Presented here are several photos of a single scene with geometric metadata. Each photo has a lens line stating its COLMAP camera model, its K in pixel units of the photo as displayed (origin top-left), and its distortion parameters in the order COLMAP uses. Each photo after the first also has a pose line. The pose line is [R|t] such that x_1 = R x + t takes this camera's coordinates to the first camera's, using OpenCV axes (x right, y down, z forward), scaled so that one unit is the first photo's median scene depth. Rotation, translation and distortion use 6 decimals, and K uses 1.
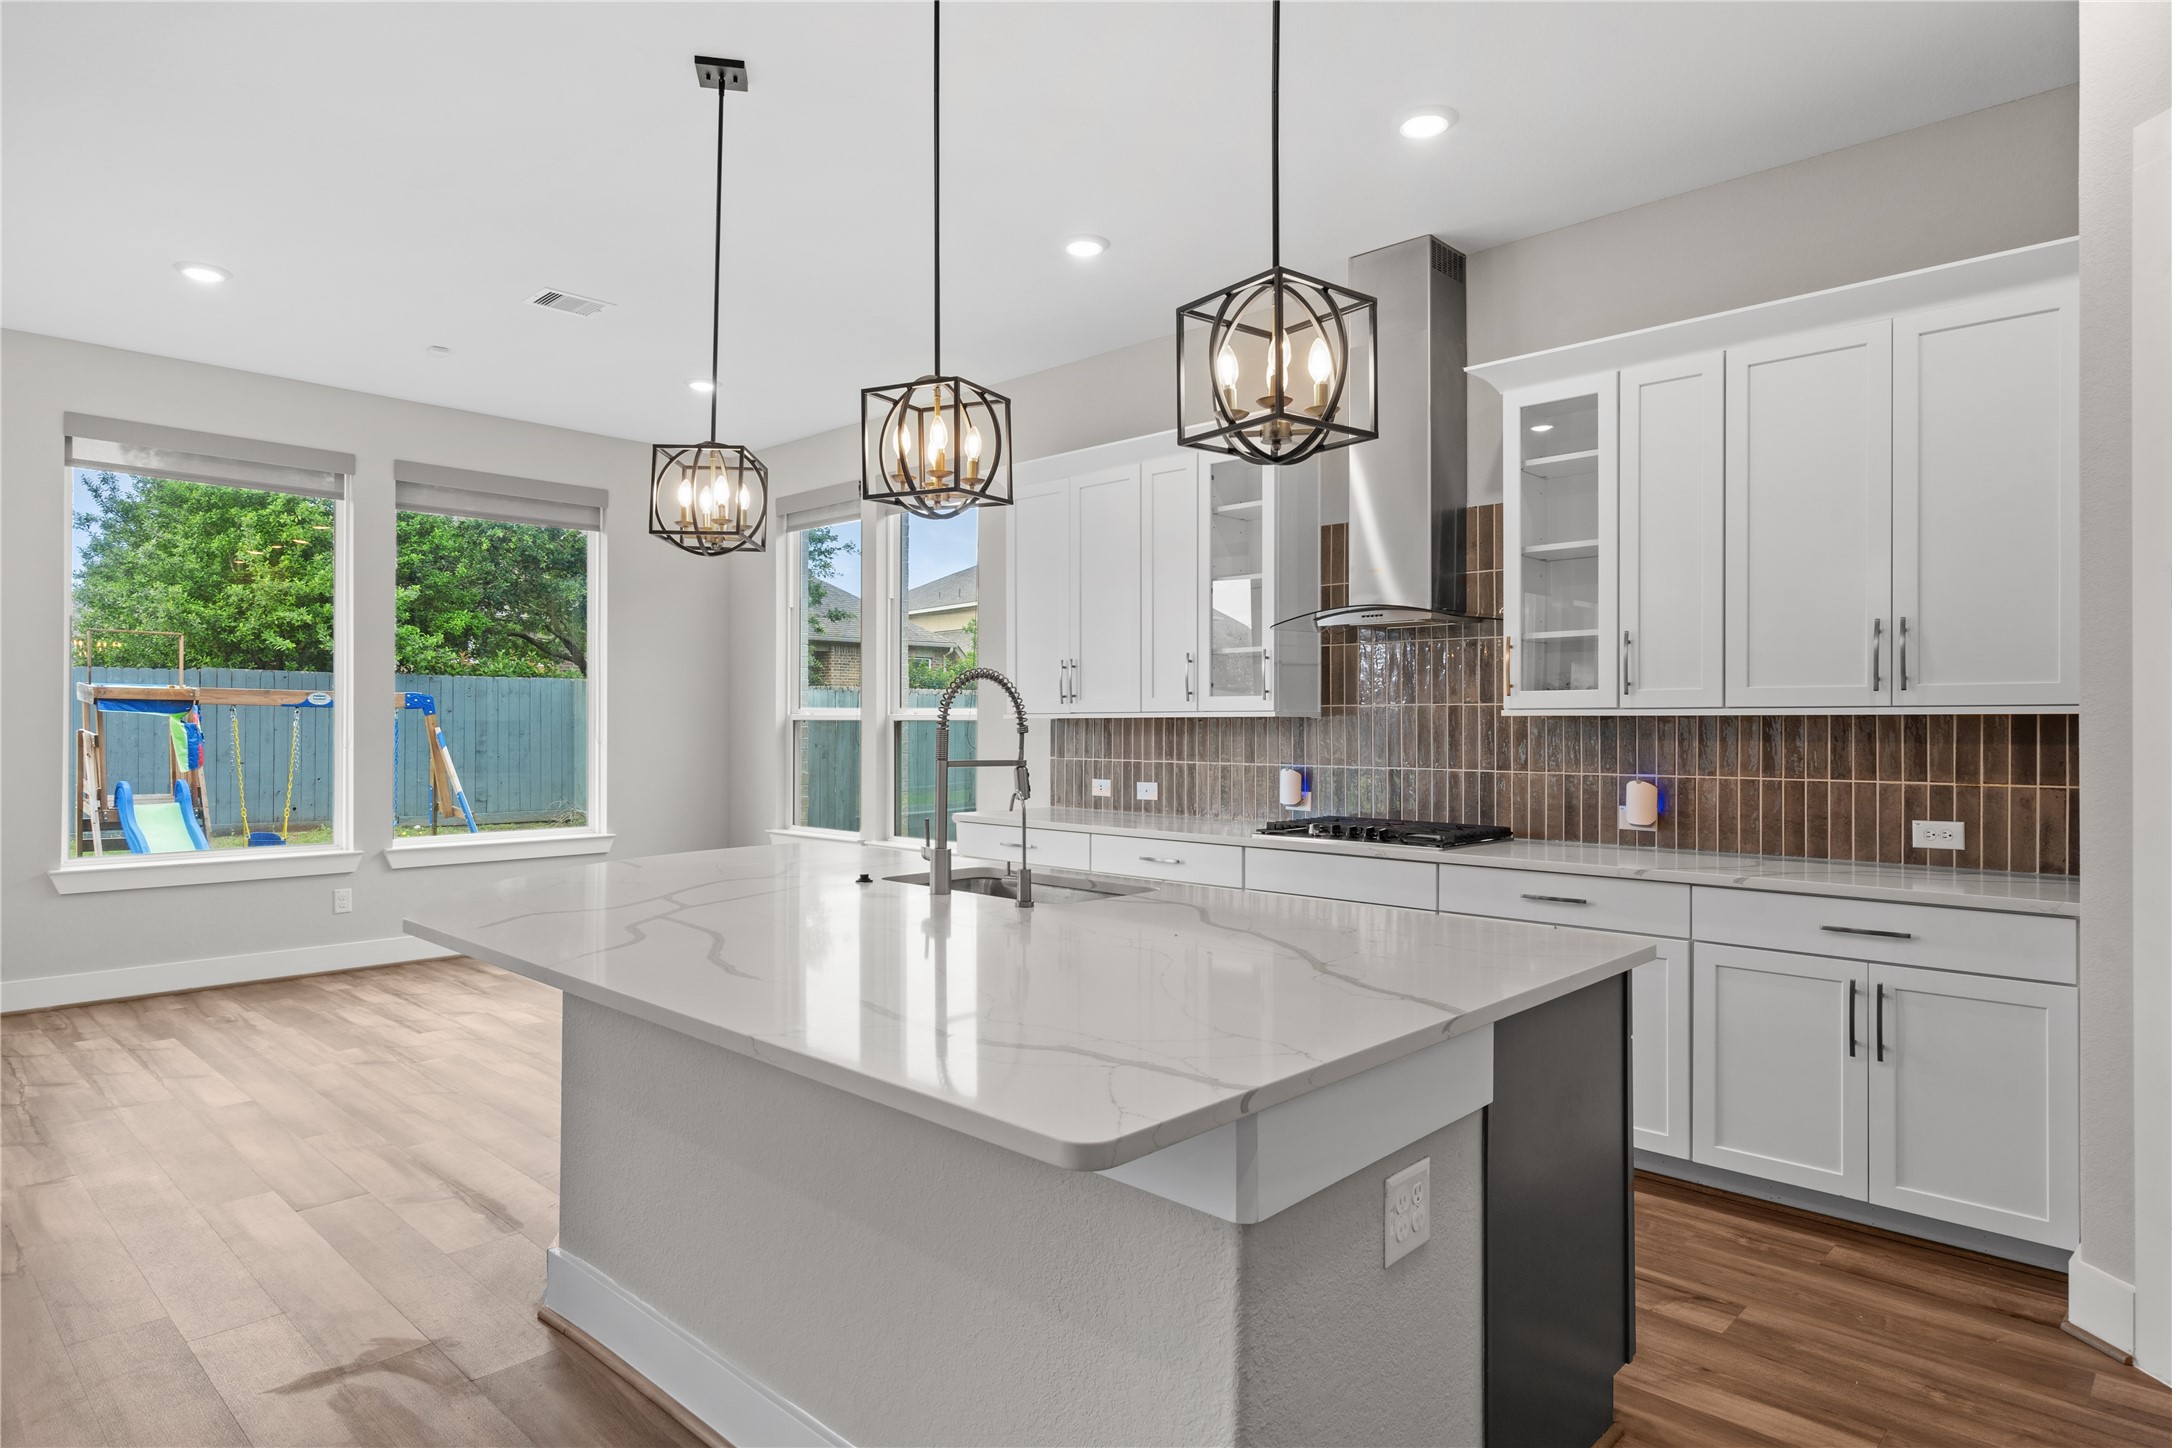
lens RADIAL K [[1232.2, 0, 1086.0], [0, 1232.2, 724.0], [0, 0, 1]] dist [0.010146, 0.000907]
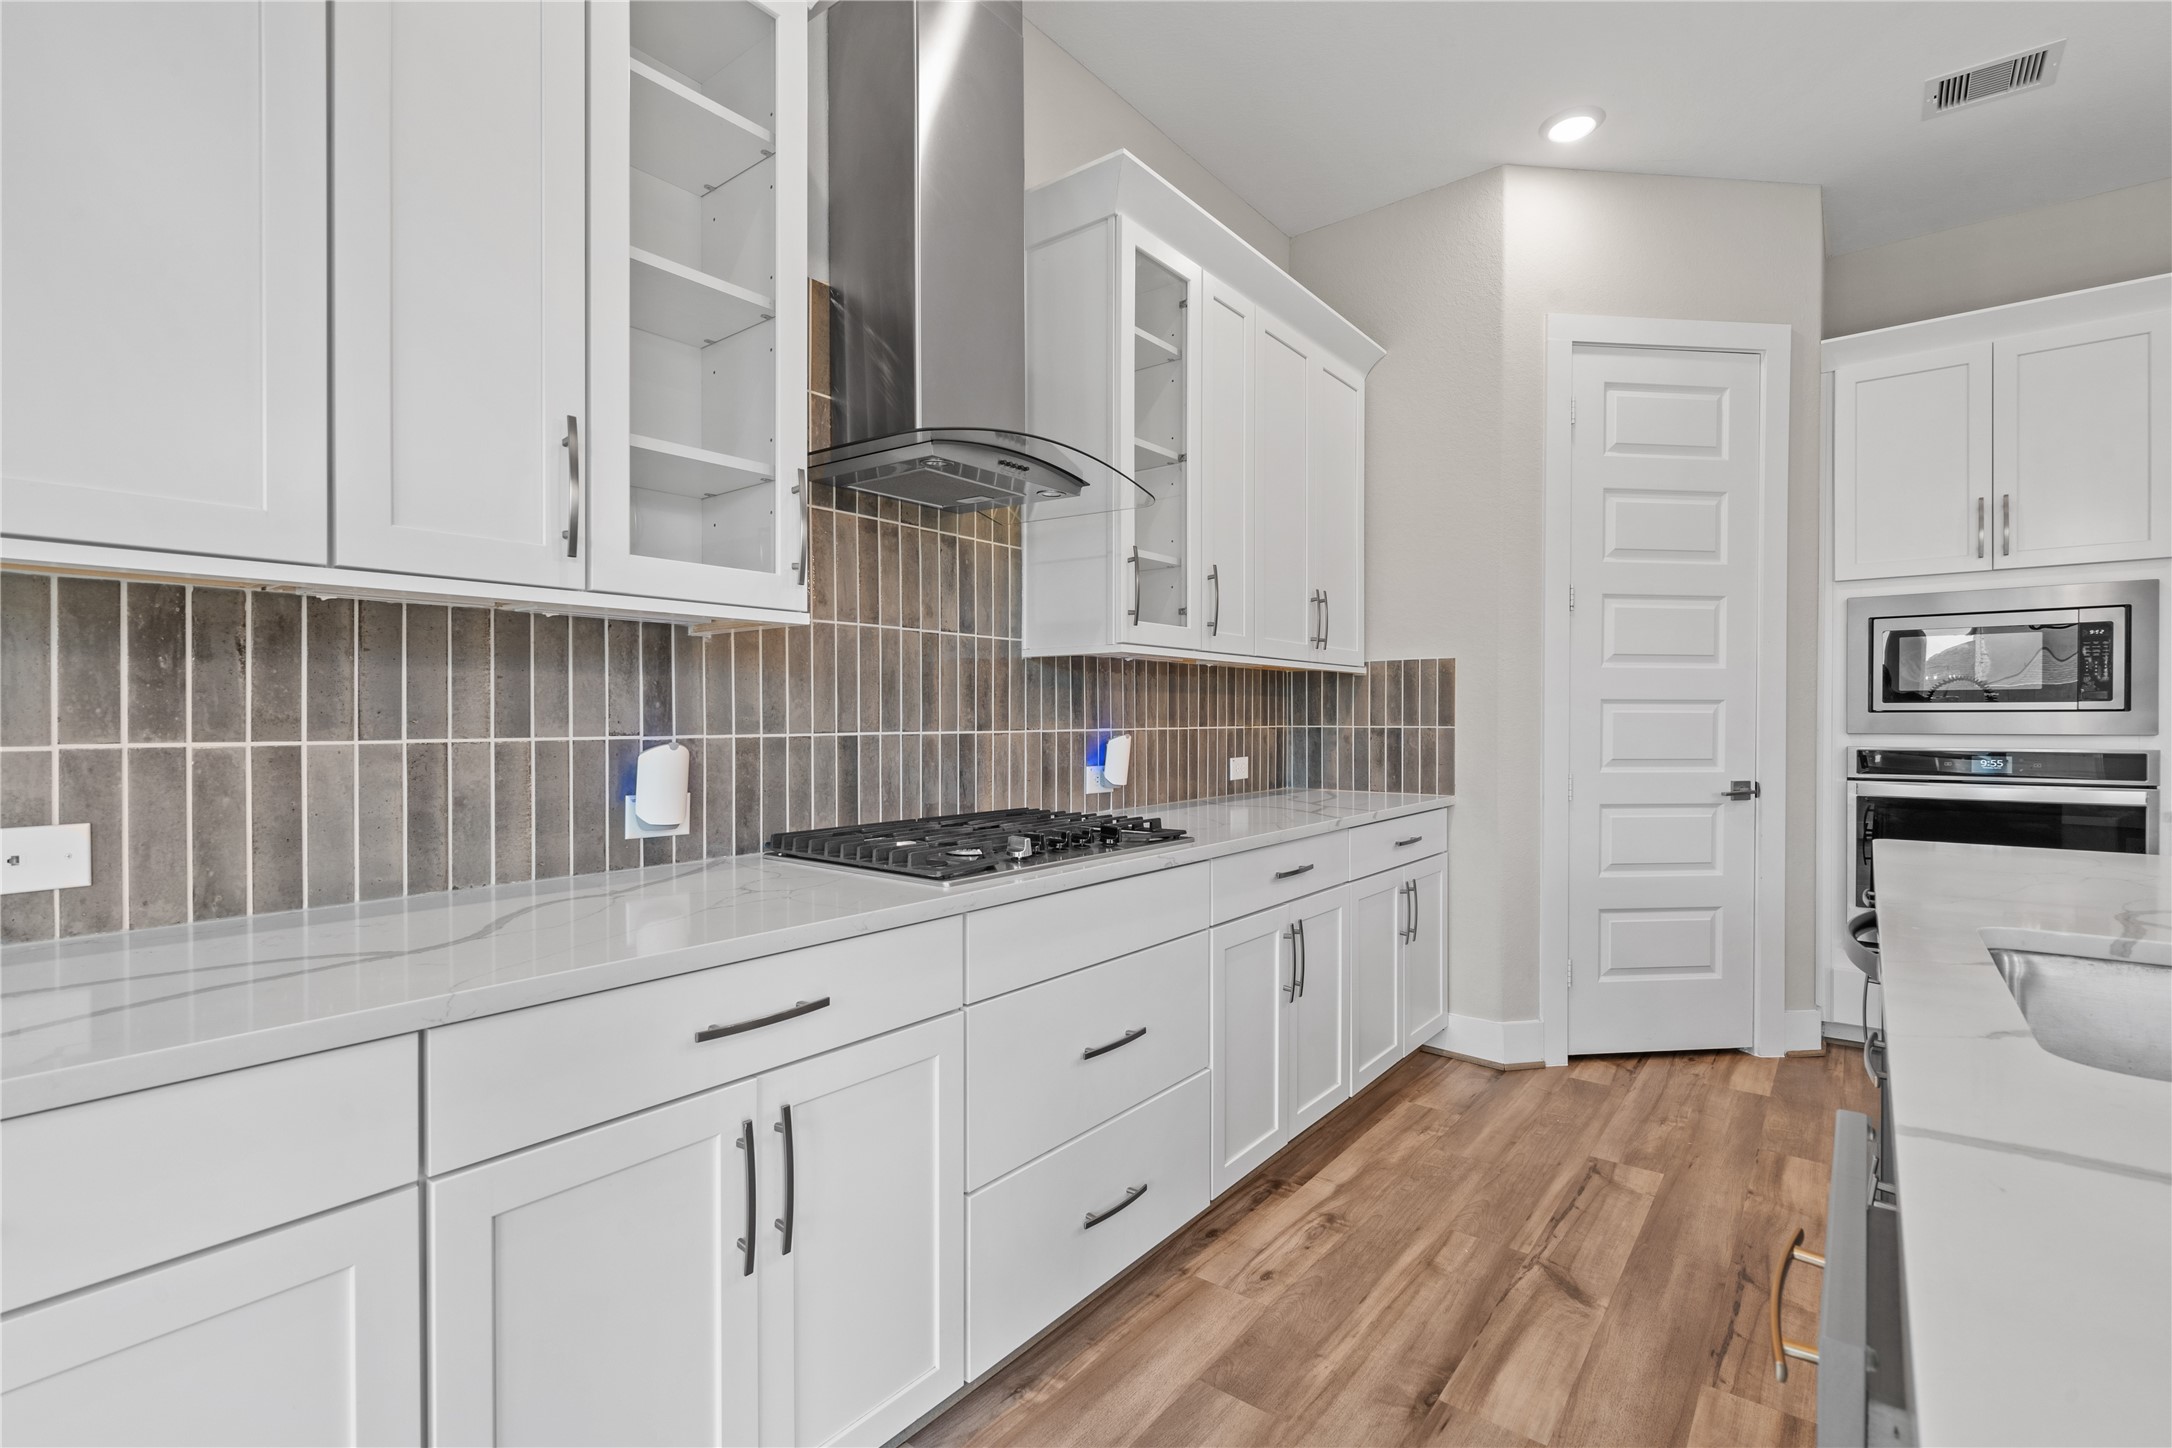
lens RADIAL K [[992.5, 0, 1085.9], [0, 992.5, 730.5], [0, 0, 1]] dist [-0.002578, 0.000389]
pose [[-0.096111, -0.014418, 0.995266, -0.126091], [0.000307, 0.999895, 0.014515, 0.016019], [-0.995371, 0.001701, -0.096097, 0.544186]]
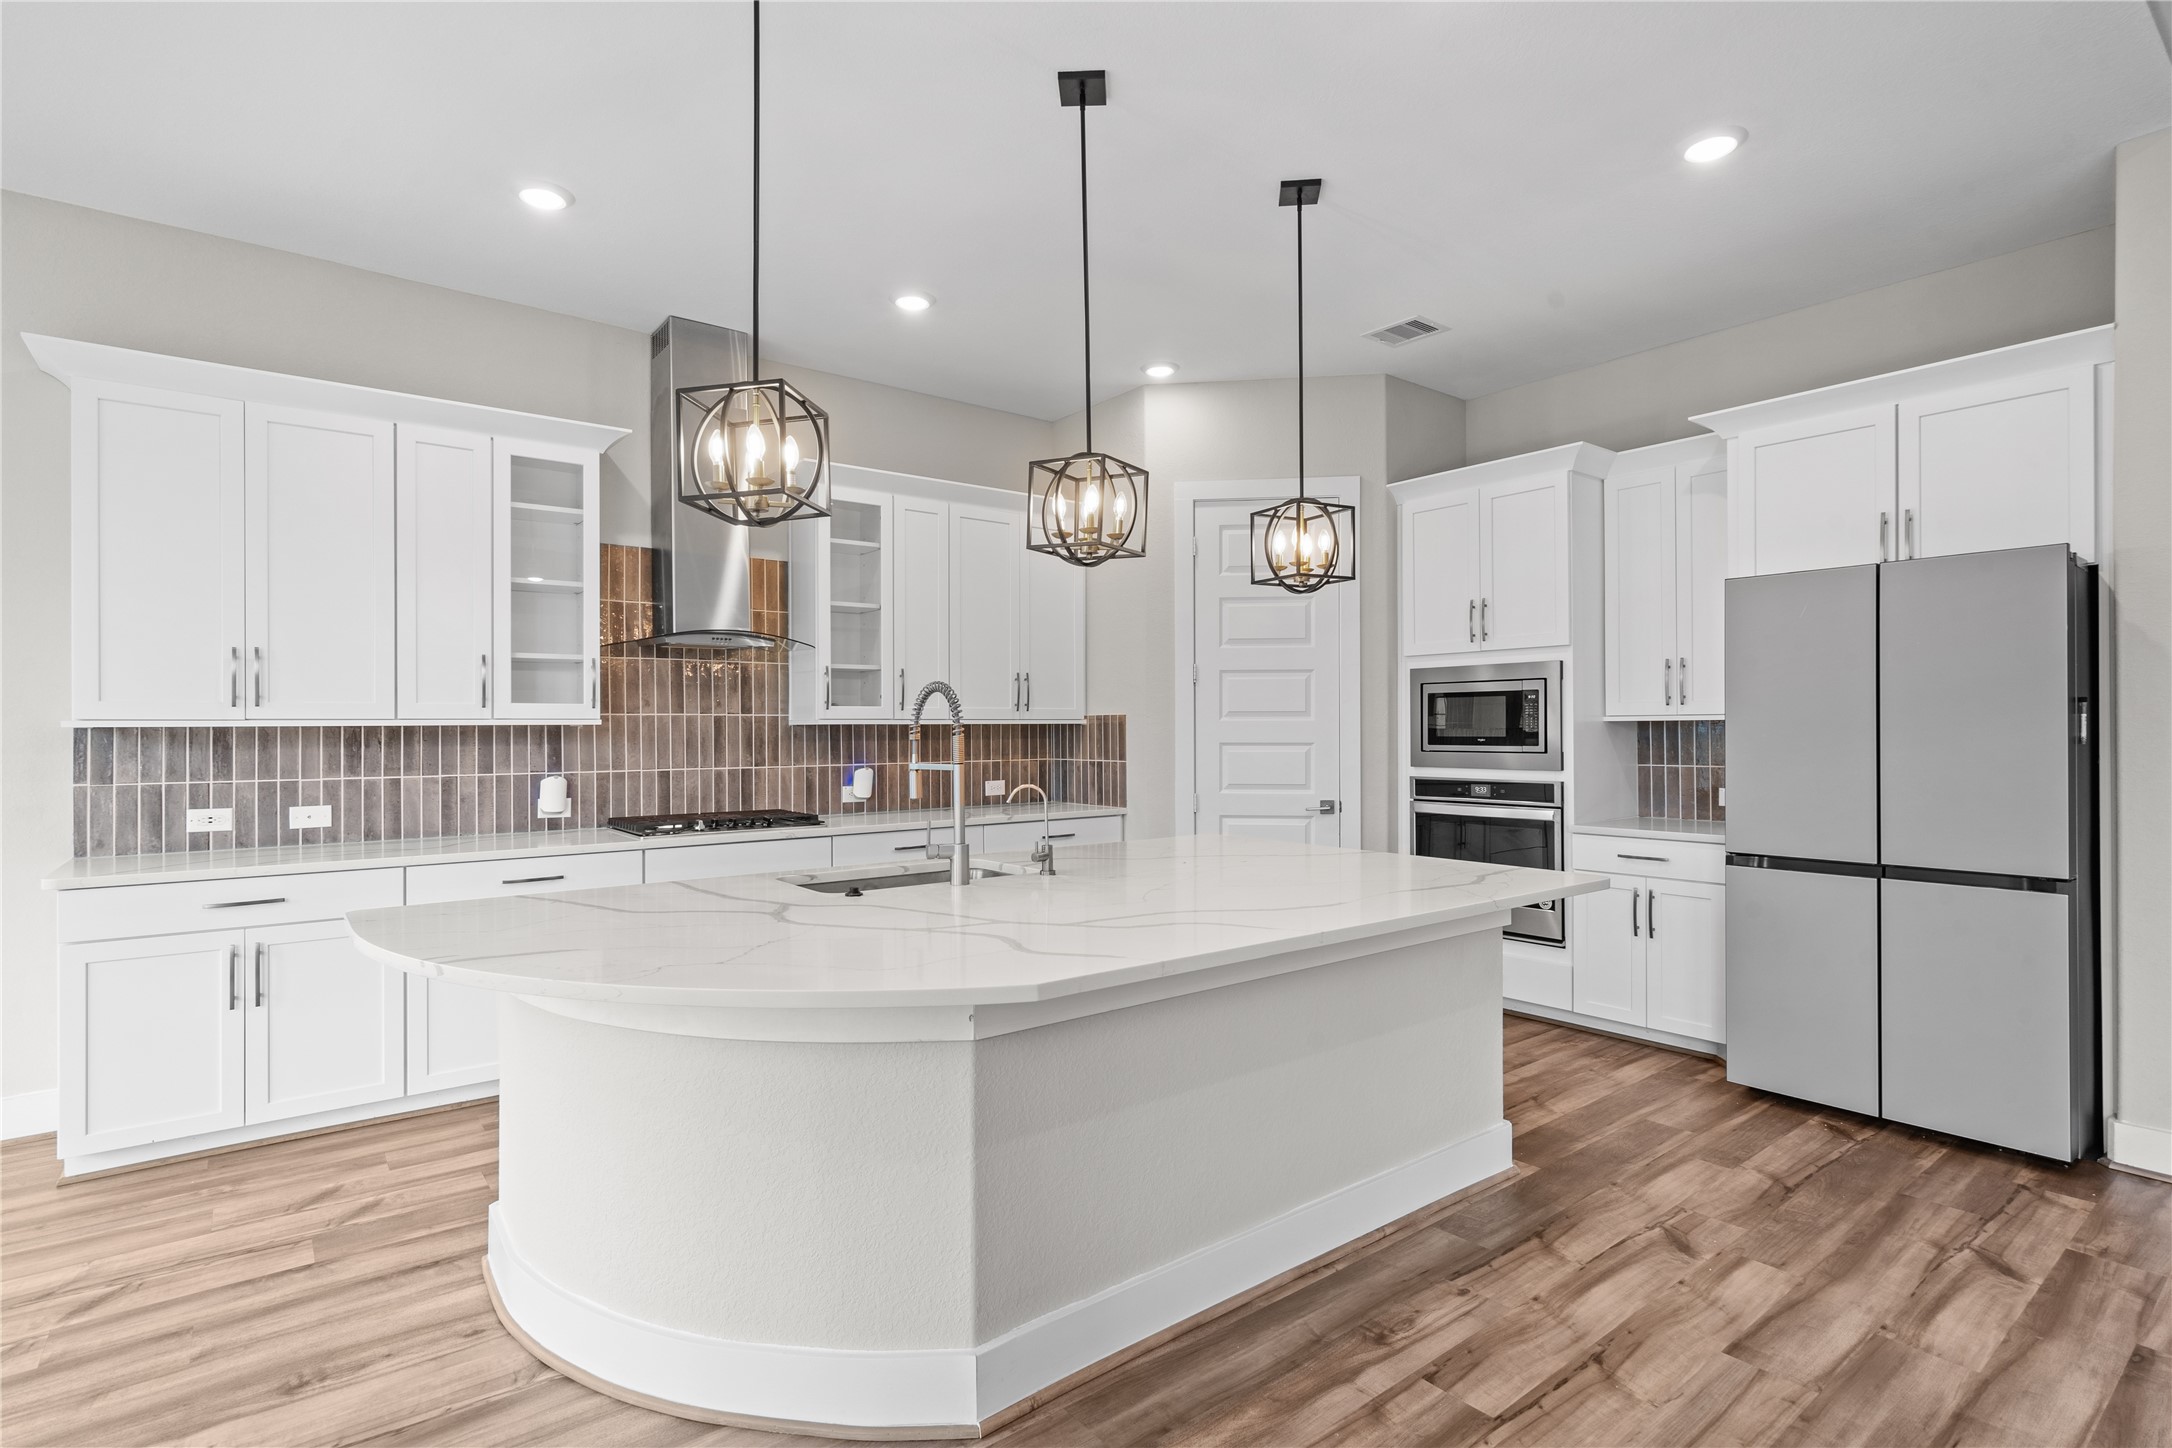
lens RADIAL K [[1060.5, 0, 1086.0], [0, 1060.5, 724.0], [0, 0, 1]] dist [-0.000469, 0.001520]
pose [[0.138417, 0.001752, 0.990373, -0.386490], [0.004555, 0.999987, -0.002406, -0.001361], [-0.990364, 0.004844, 0.138407, 0.278923]]
